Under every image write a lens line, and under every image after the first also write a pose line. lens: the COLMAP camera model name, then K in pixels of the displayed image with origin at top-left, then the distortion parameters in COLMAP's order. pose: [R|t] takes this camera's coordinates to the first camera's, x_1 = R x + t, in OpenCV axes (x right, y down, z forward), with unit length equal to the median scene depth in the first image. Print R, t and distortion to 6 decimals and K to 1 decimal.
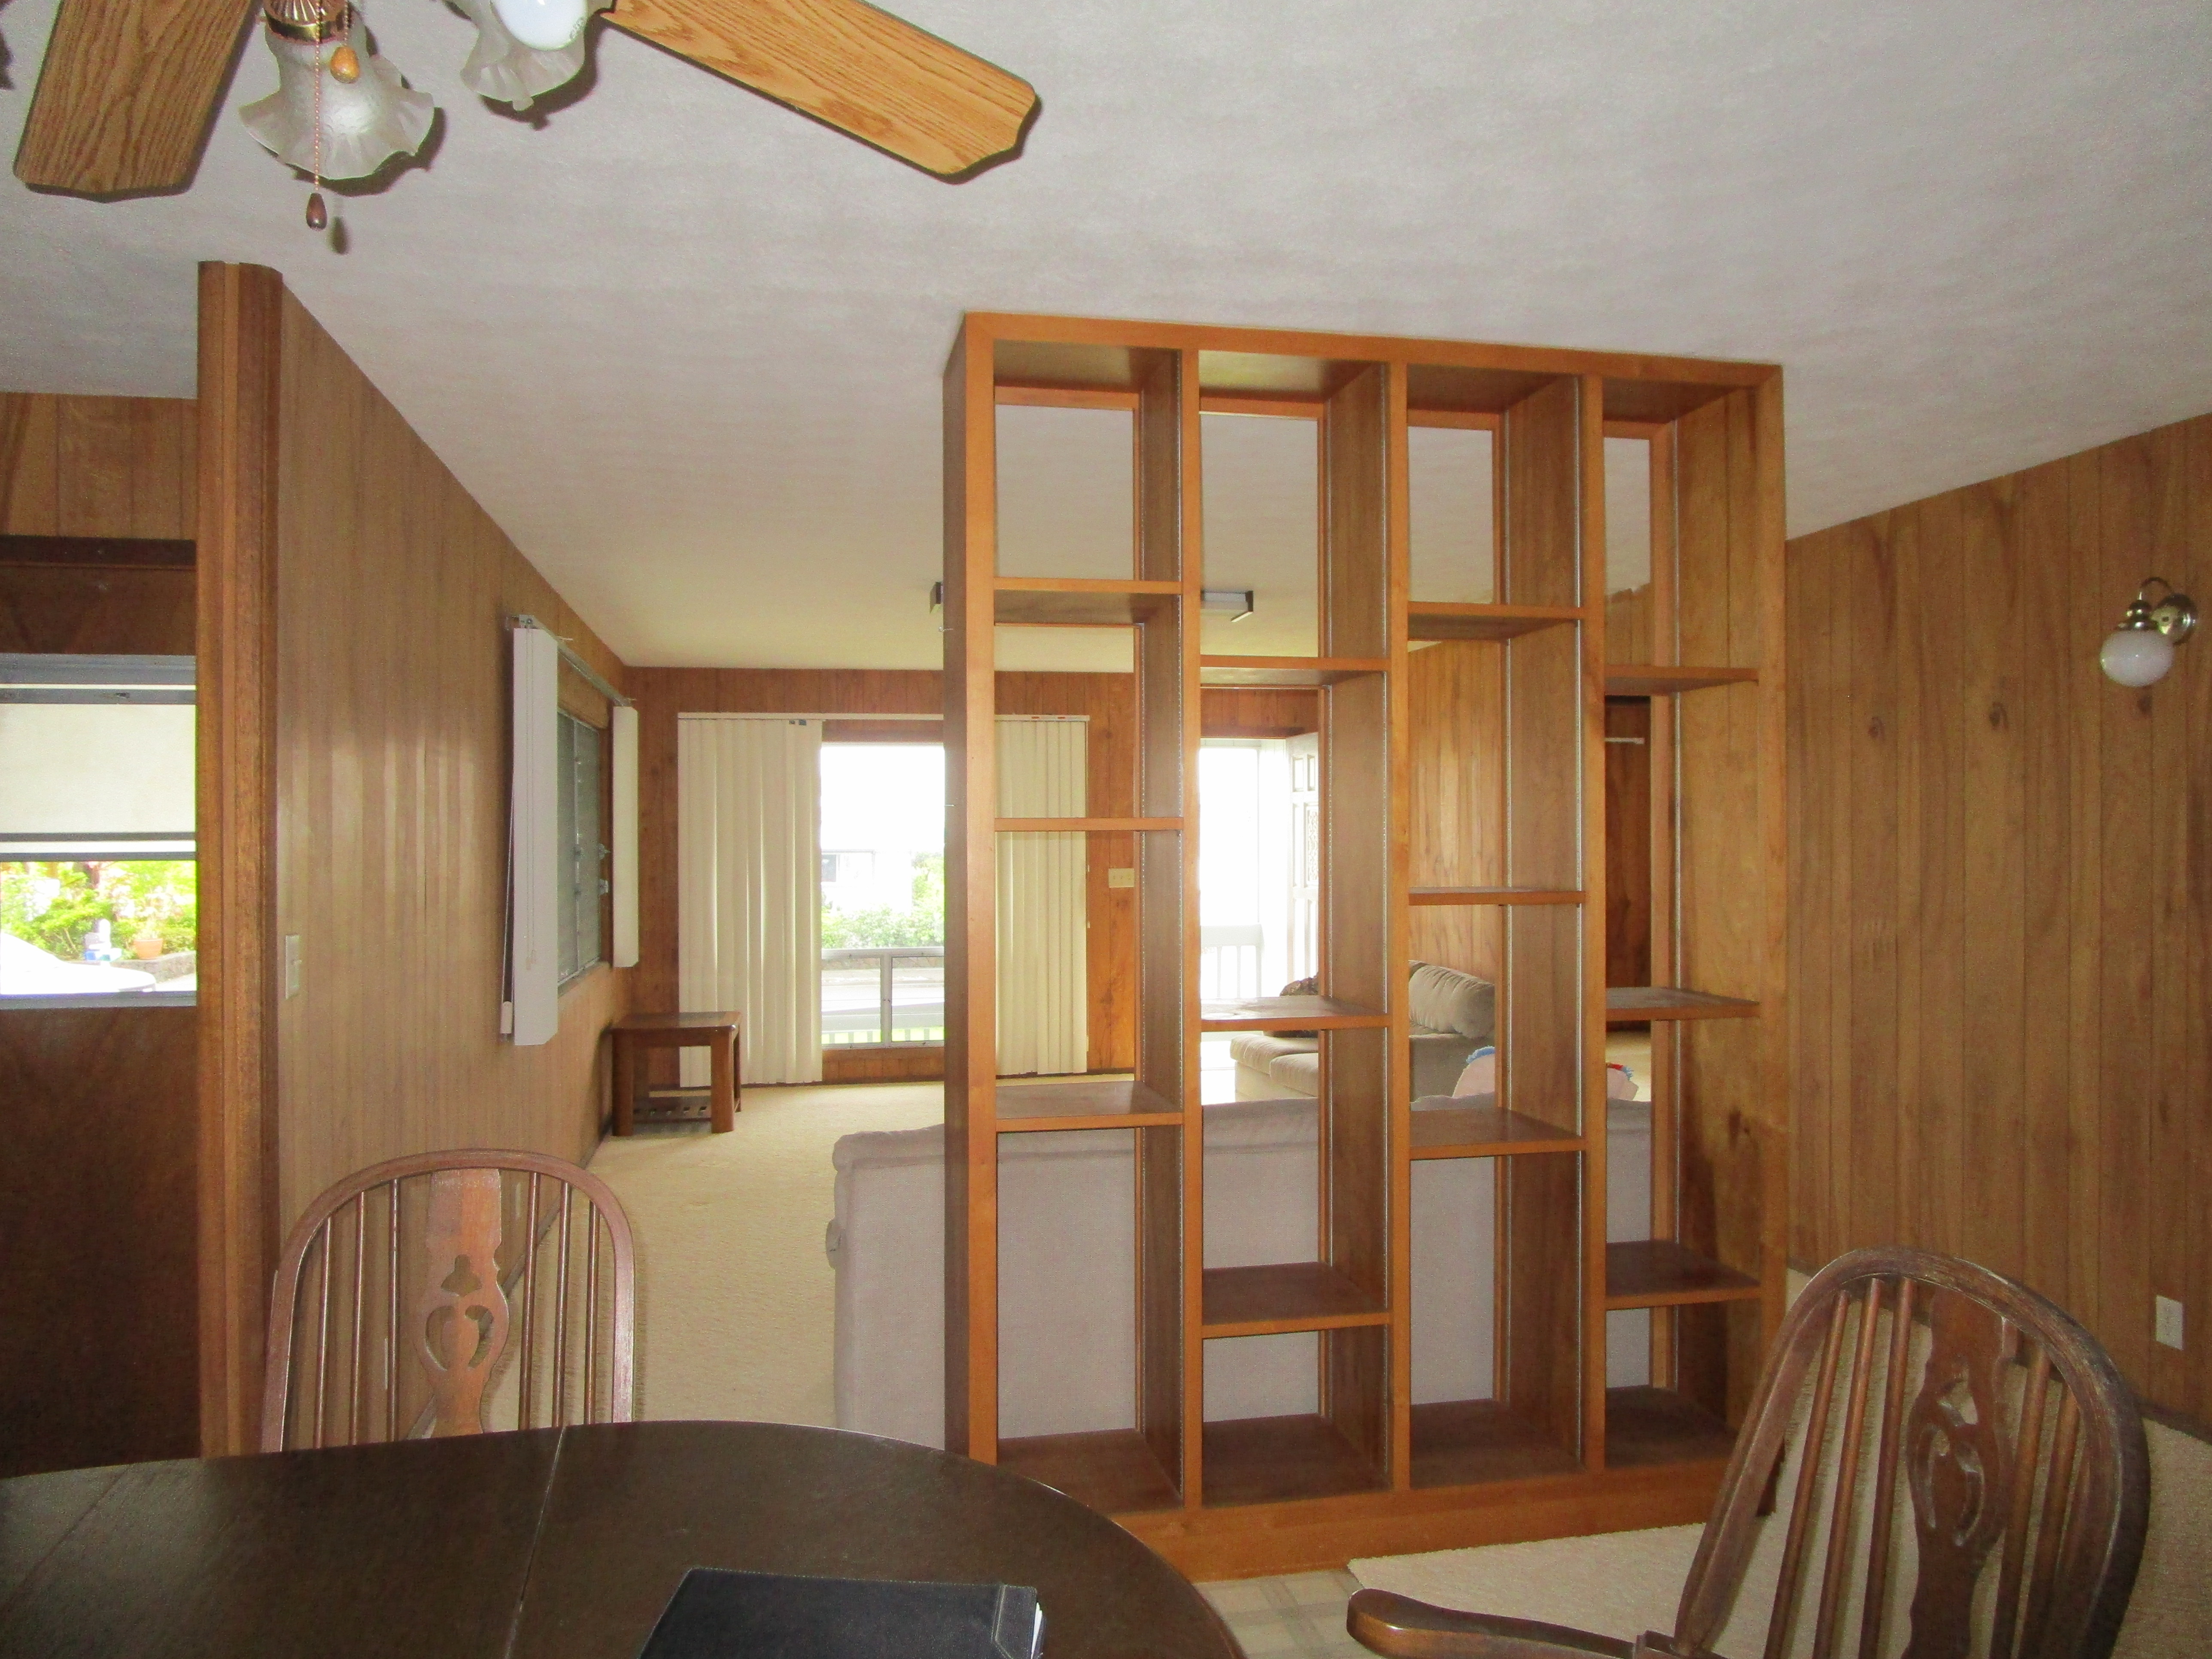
lens RADIAL K [[1565.9, 0, 1108.6], [0, 1565.9, 825.7], [0, 0, 1]] dist [-0.035943, 0.012738]
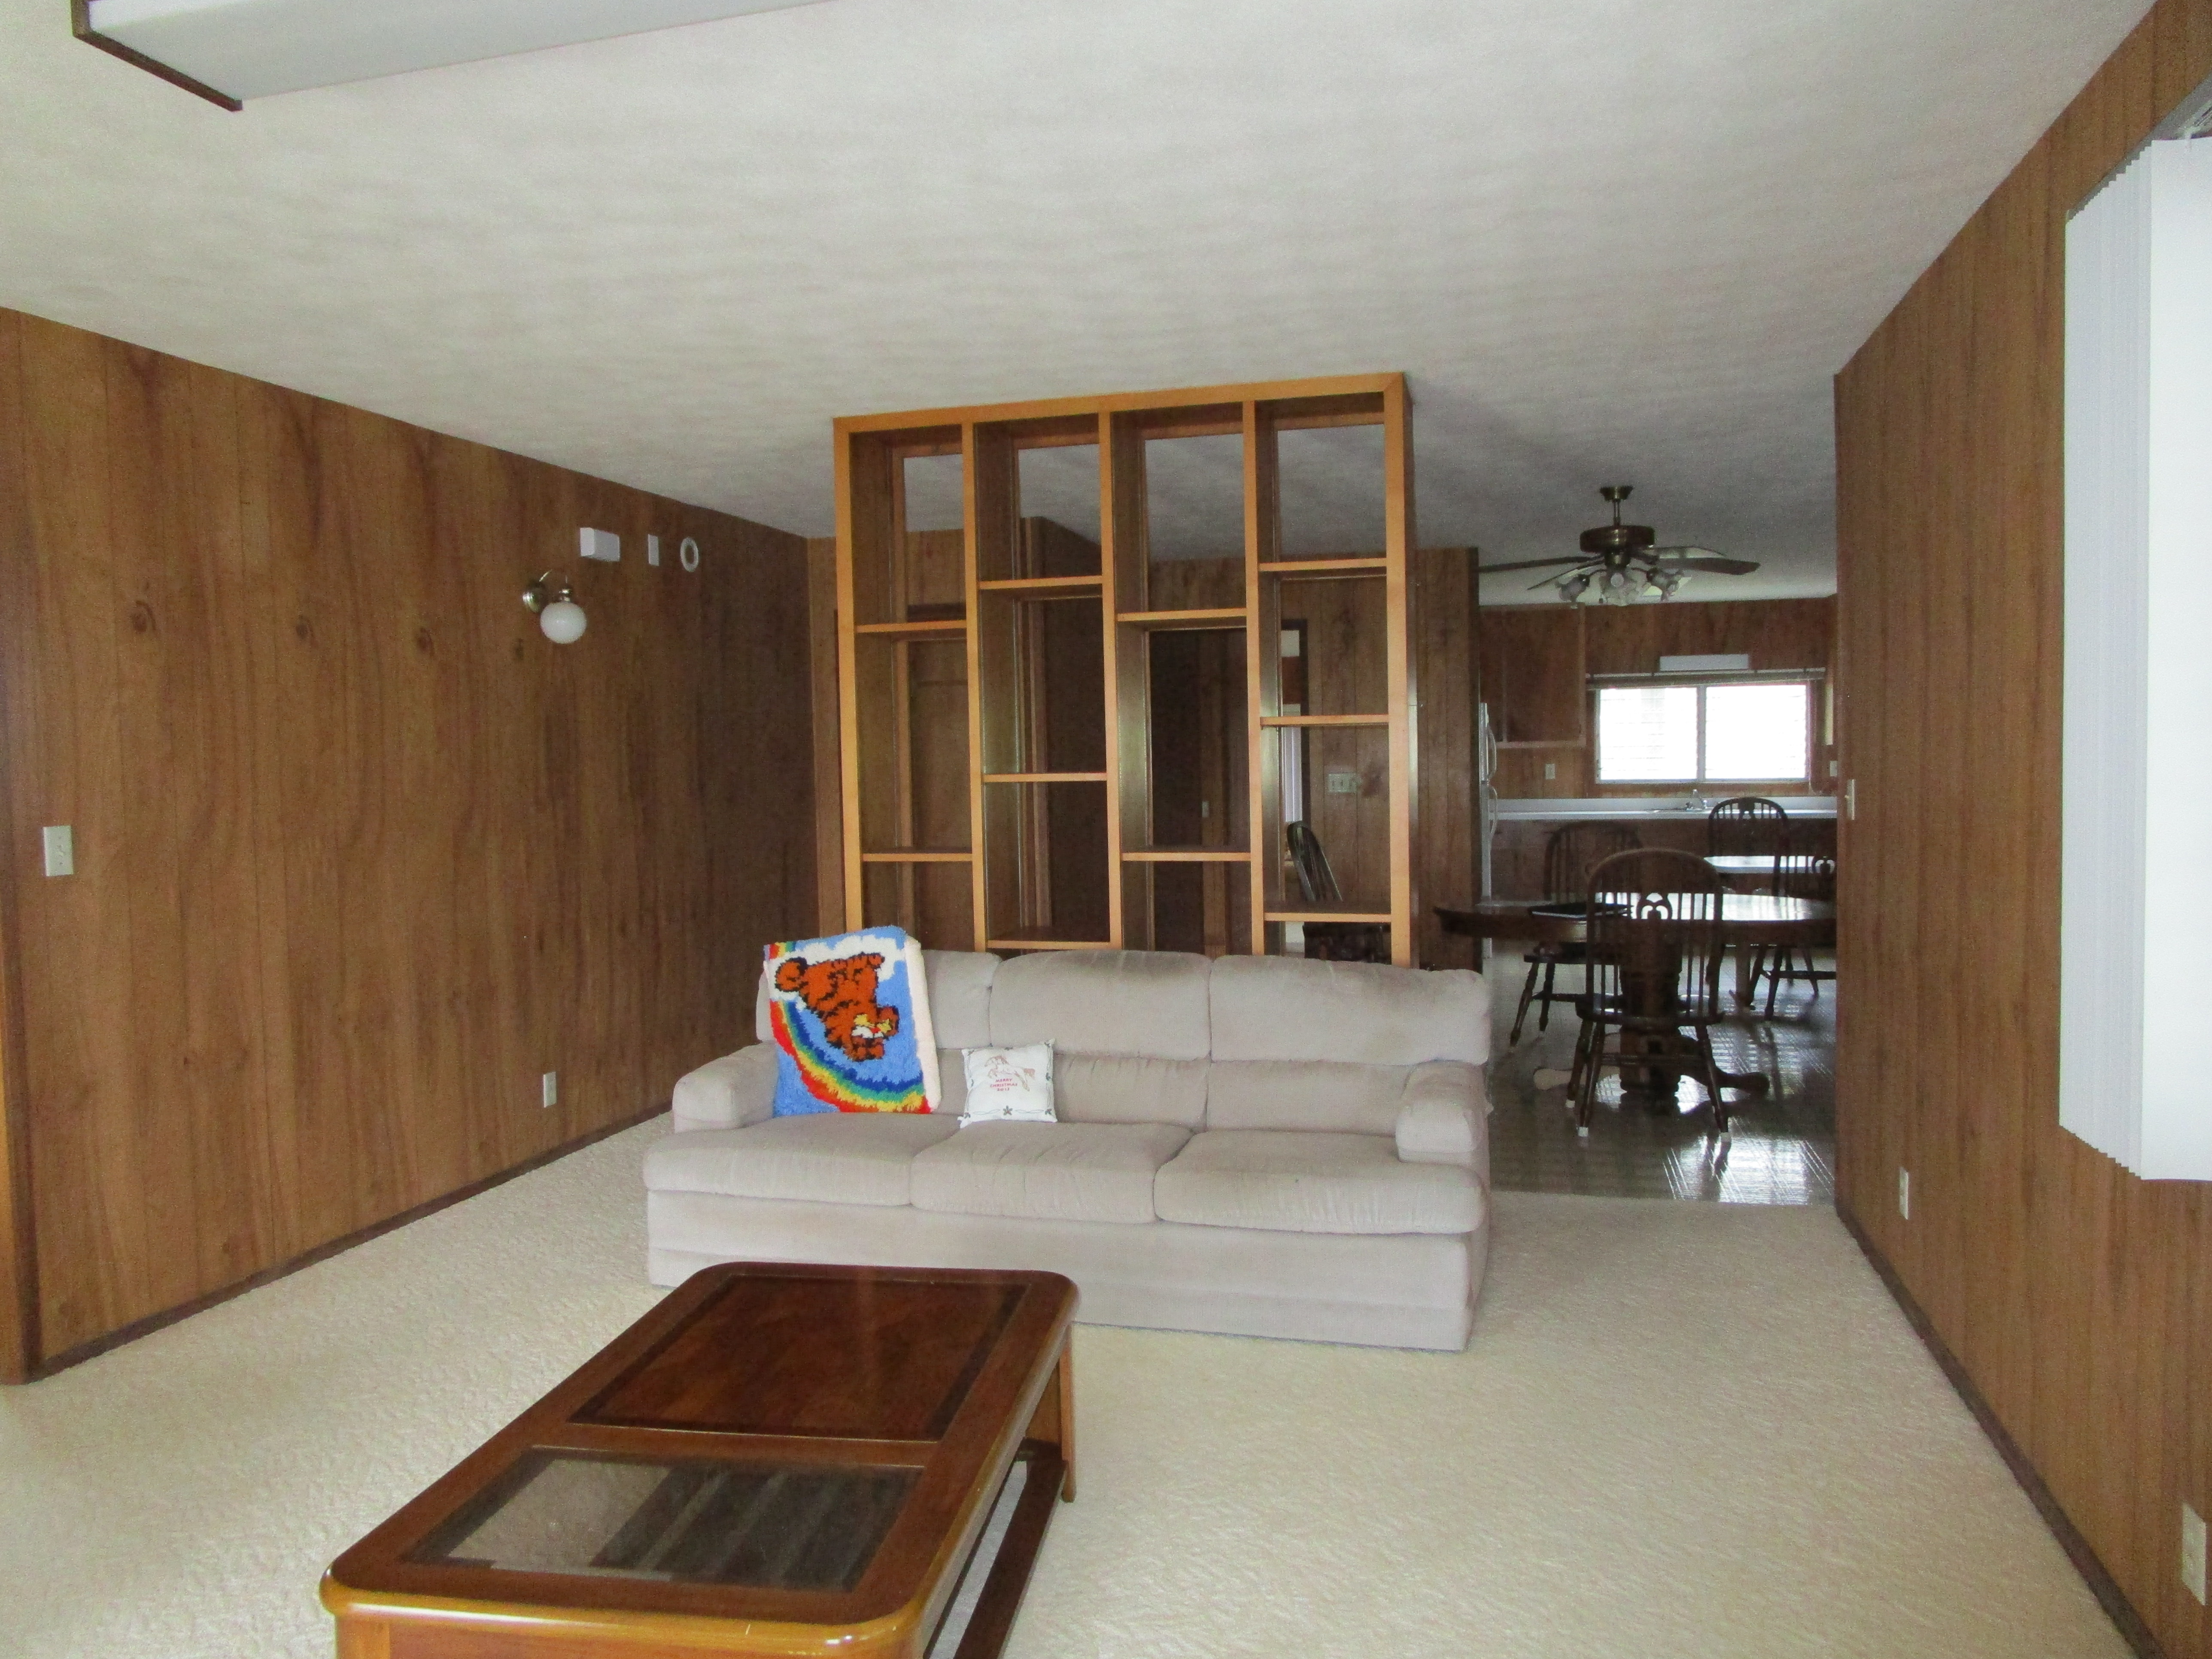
lens RADIAL K [[1565.9, 0, 1108.6], [0, 1565.9, 825.7], [0, 0, 1]] dist [-0.035943, 0.012738]
pose [[-0.886282, 0.000035, 0.463145, -0.372082], [0.021427, 0.998932, 0.040927, 0.027076], [-0.462649, 0.046197, -0.885337, 1.742540]]
